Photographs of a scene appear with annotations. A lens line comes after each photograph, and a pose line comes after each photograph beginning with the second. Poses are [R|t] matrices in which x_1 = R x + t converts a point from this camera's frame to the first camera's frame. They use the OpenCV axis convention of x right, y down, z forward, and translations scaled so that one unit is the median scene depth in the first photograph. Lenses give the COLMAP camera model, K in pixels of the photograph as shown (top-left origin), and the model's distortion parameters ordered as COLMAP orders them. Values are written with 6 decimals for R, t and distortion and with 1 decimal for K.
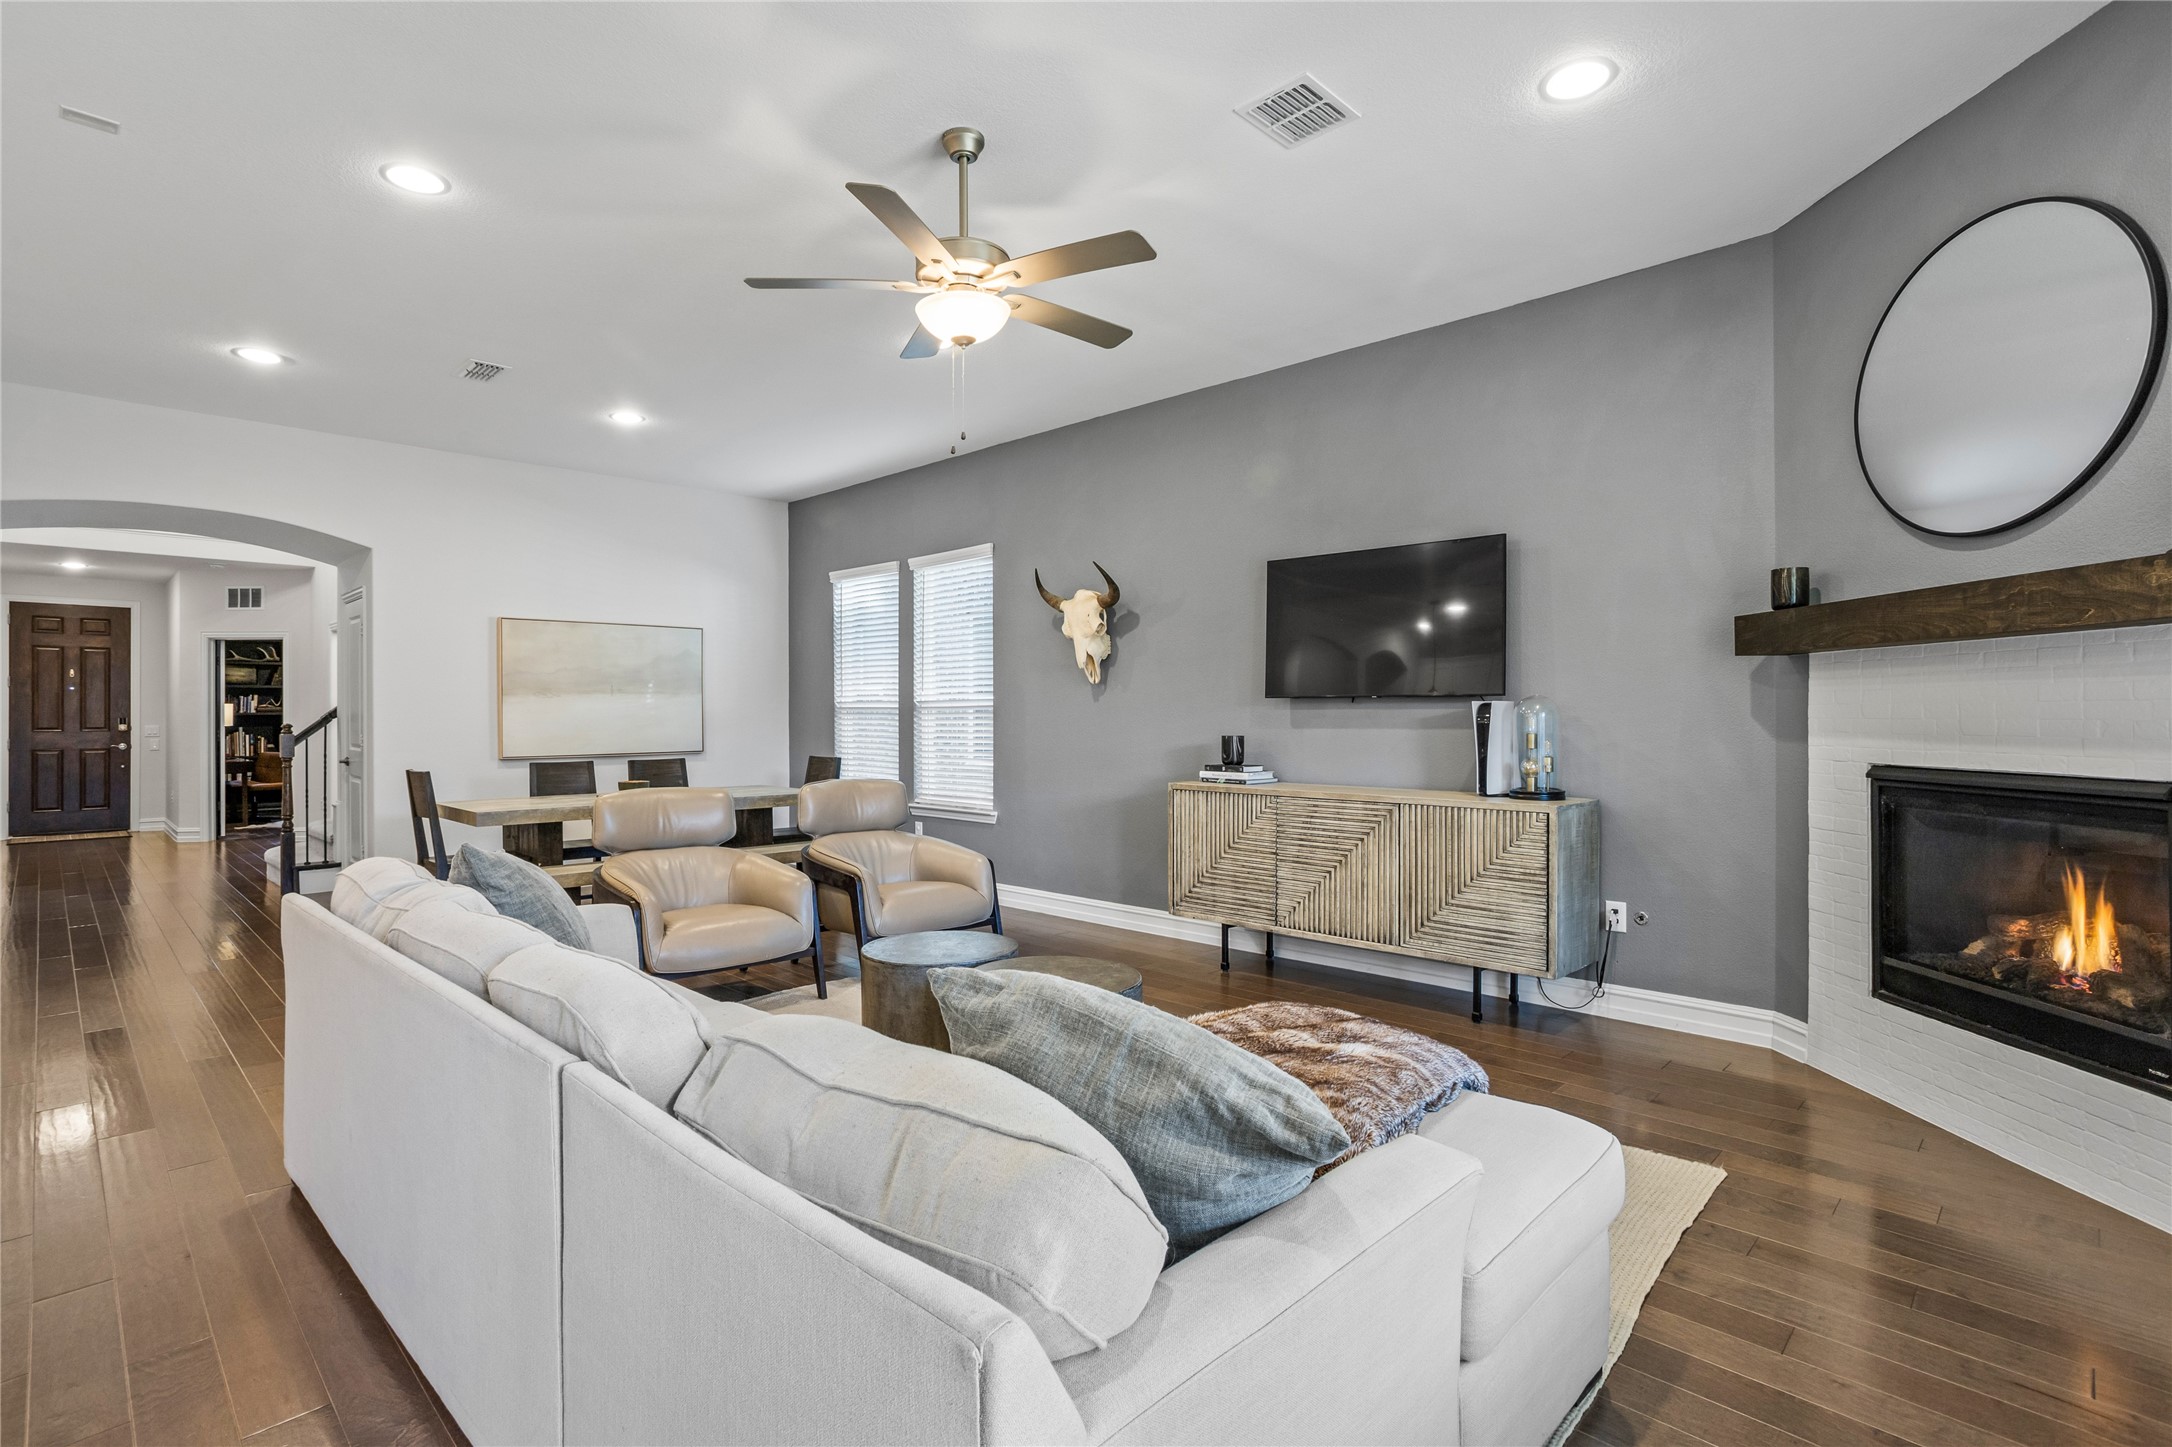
lens RADIAL K [[1057.9, 0, 1096.3], [0, 1057.9, 708.6], [0, 0, 1]] dist [-0.047581, 0.030687]
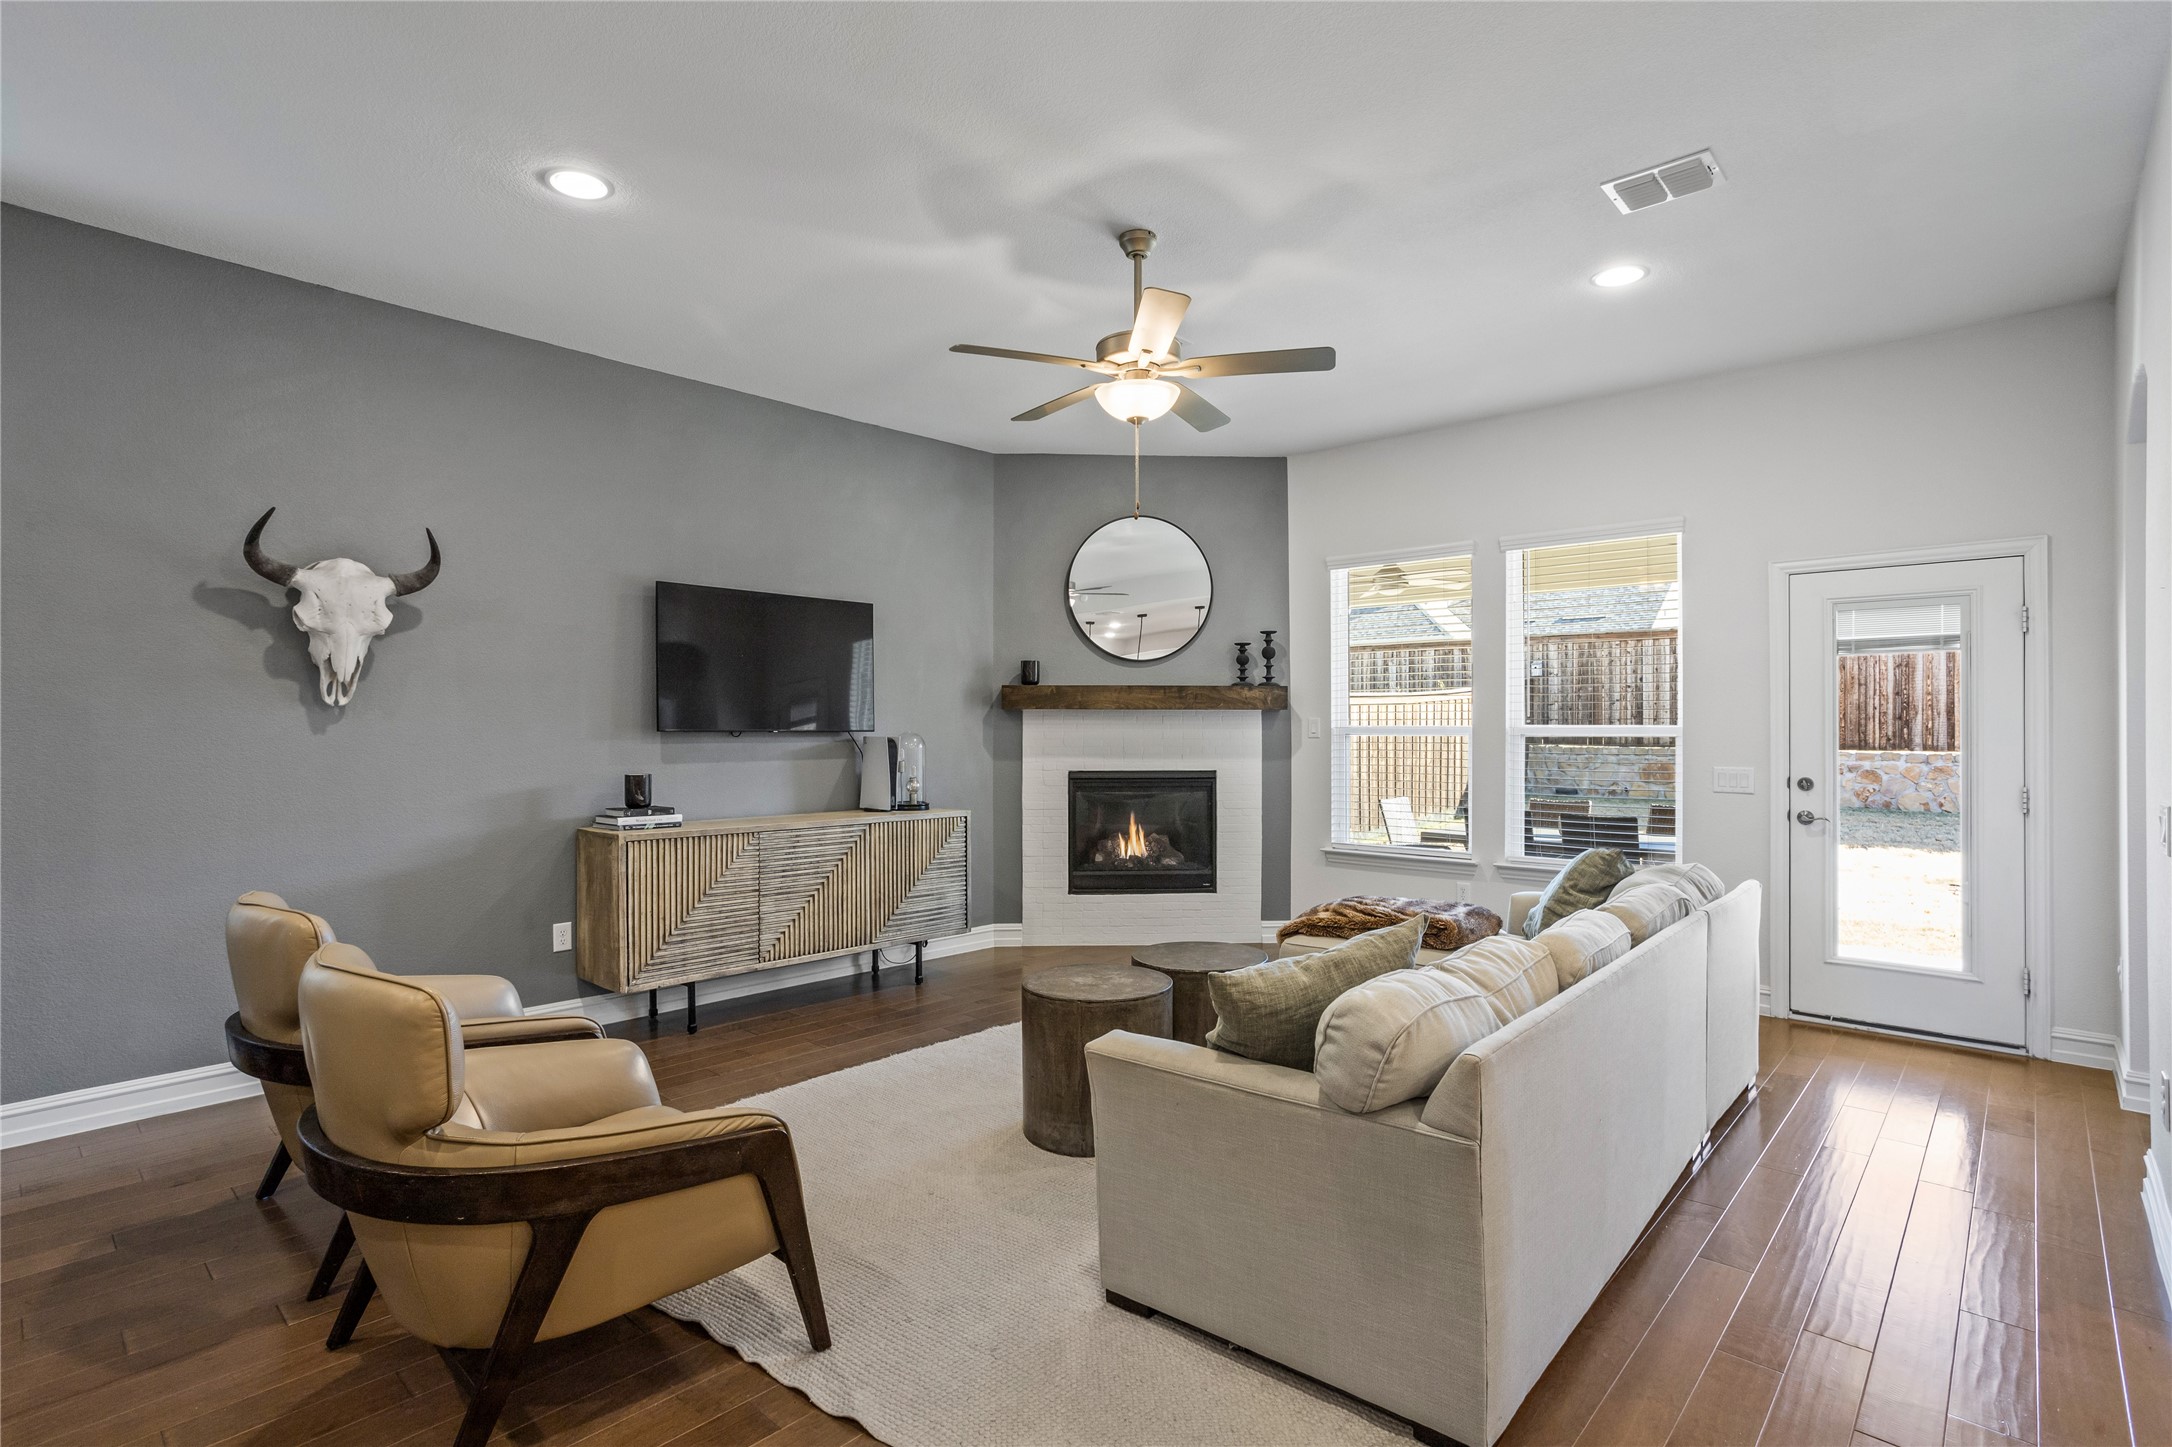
lens RADIAL K [[1057.9, 0, 1067.6], [0, 1057.9, 718.7], [0, 0, 1]] dist [-0.047581, 0.030687]
pose [[-0.015319, 0.012205, 0.999808, -1.205382], [-0.005177, 0.999911, -0.012286, -0.018984], [-0.999869, -0.005364, -0.015254, 1.059379]]
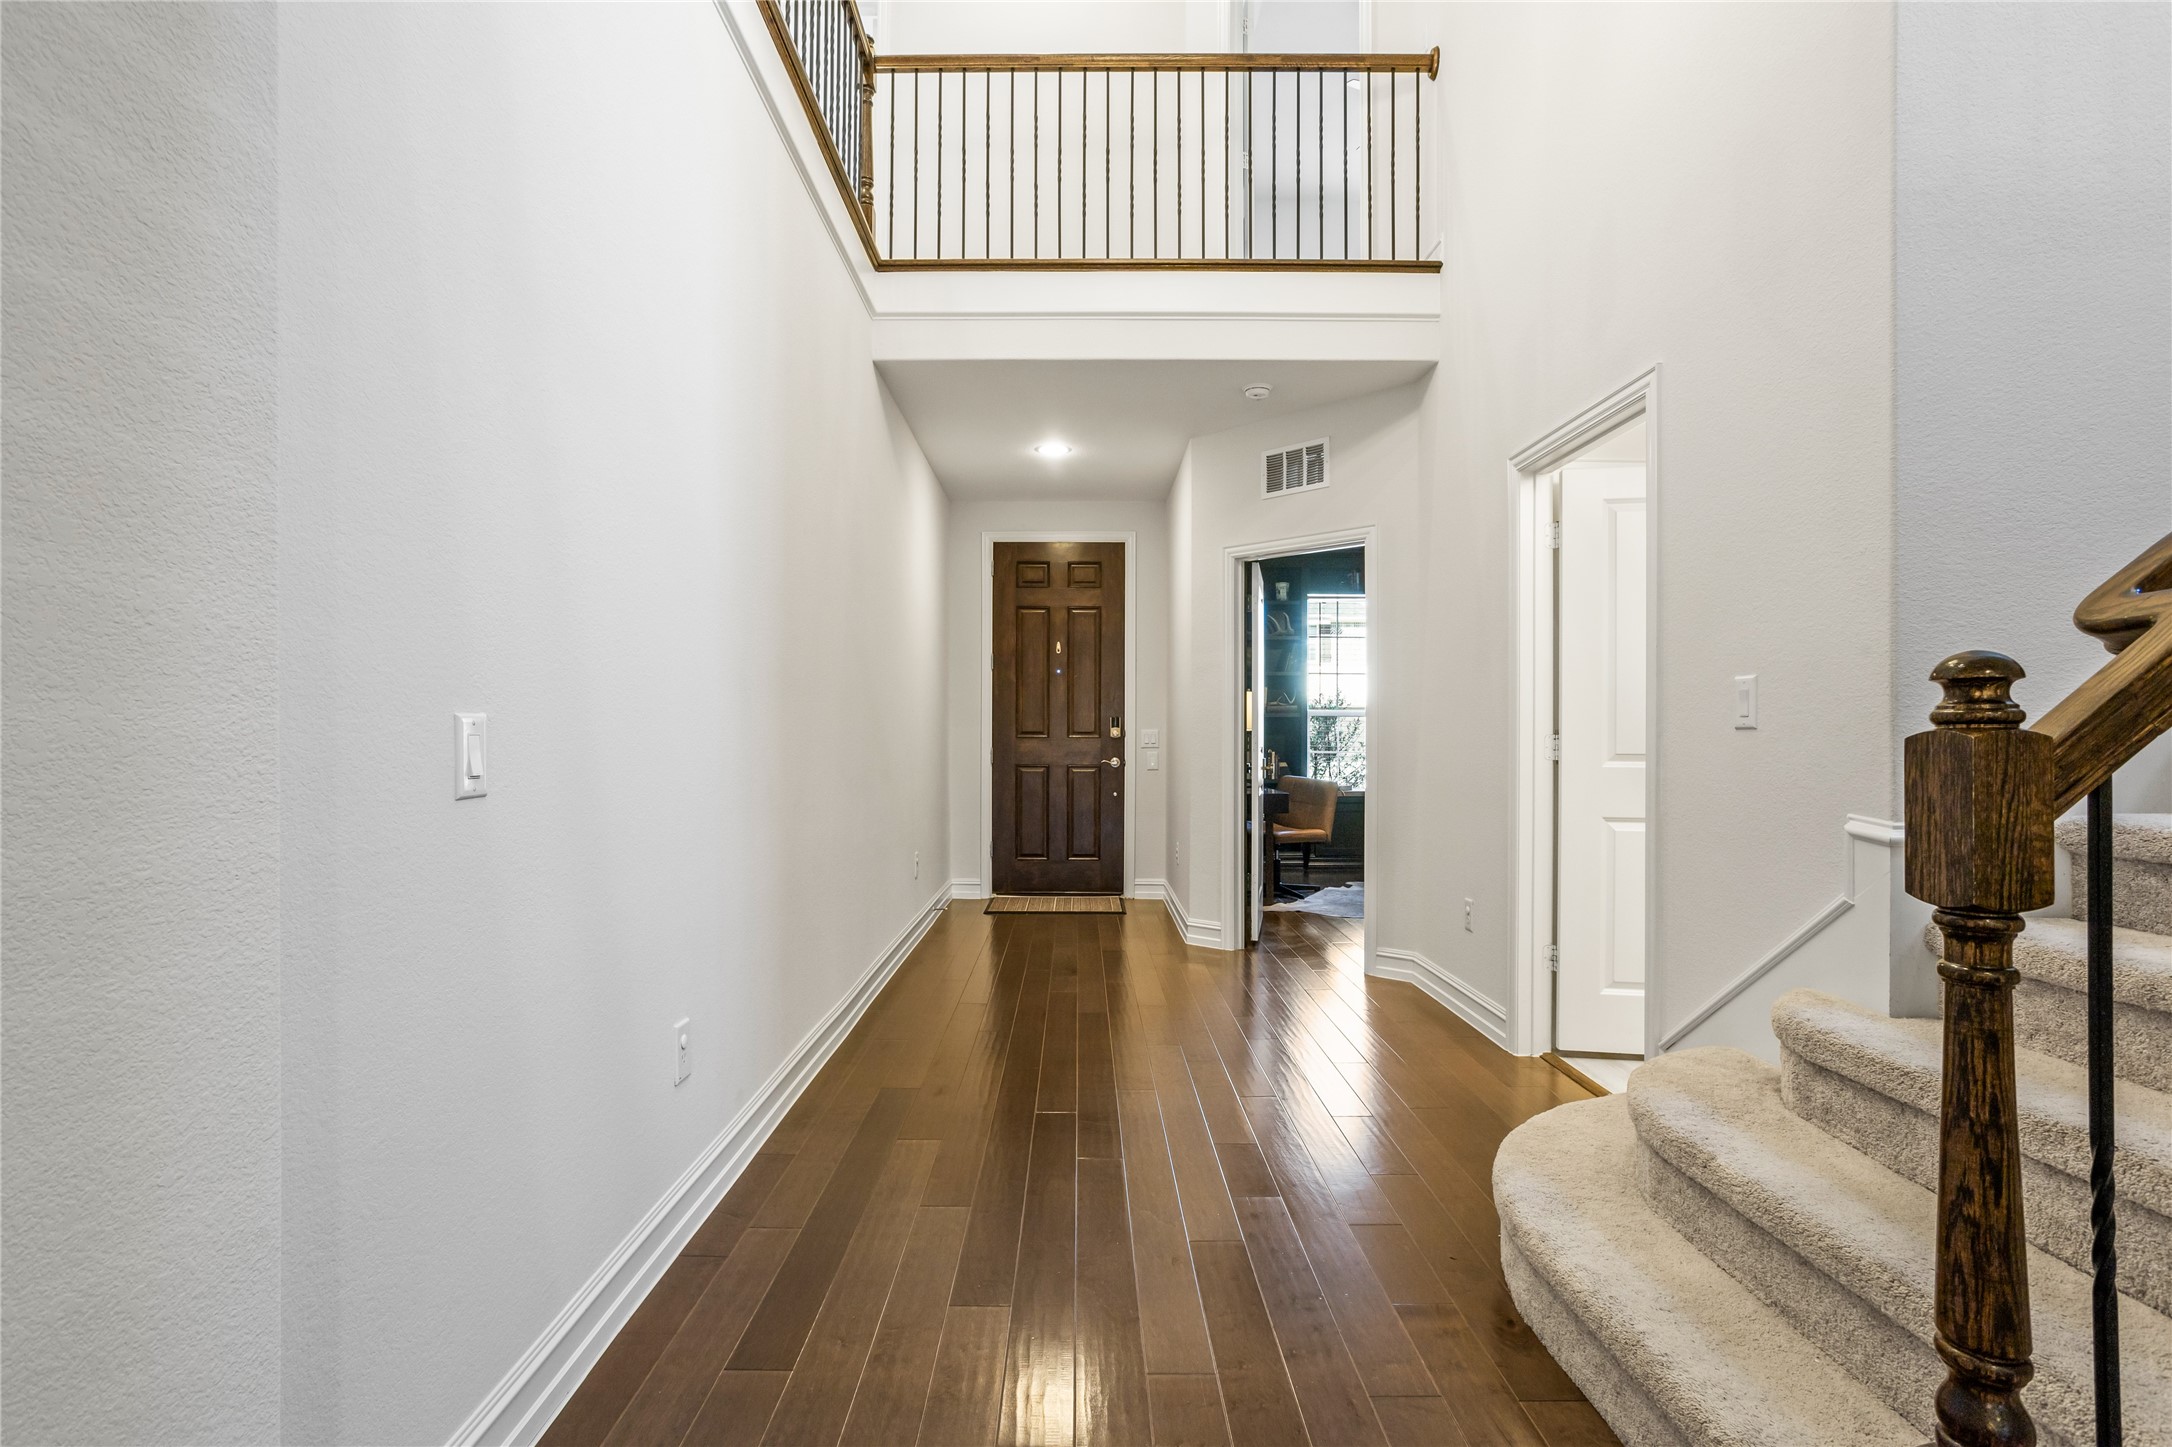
lens RADIAL K [[1057.9, 0, 1082.5], [0, 1057.9, 727.4], [0, 0, 1]] dist [-0.047581, 0.030687]
pose [[0.706878, -0.001078, -0.707335, -0.301934], [0.000560, 0.999999, -0.000964, 0.009489], [0.707335, 0.000285, 0.706878, 0.323301]]
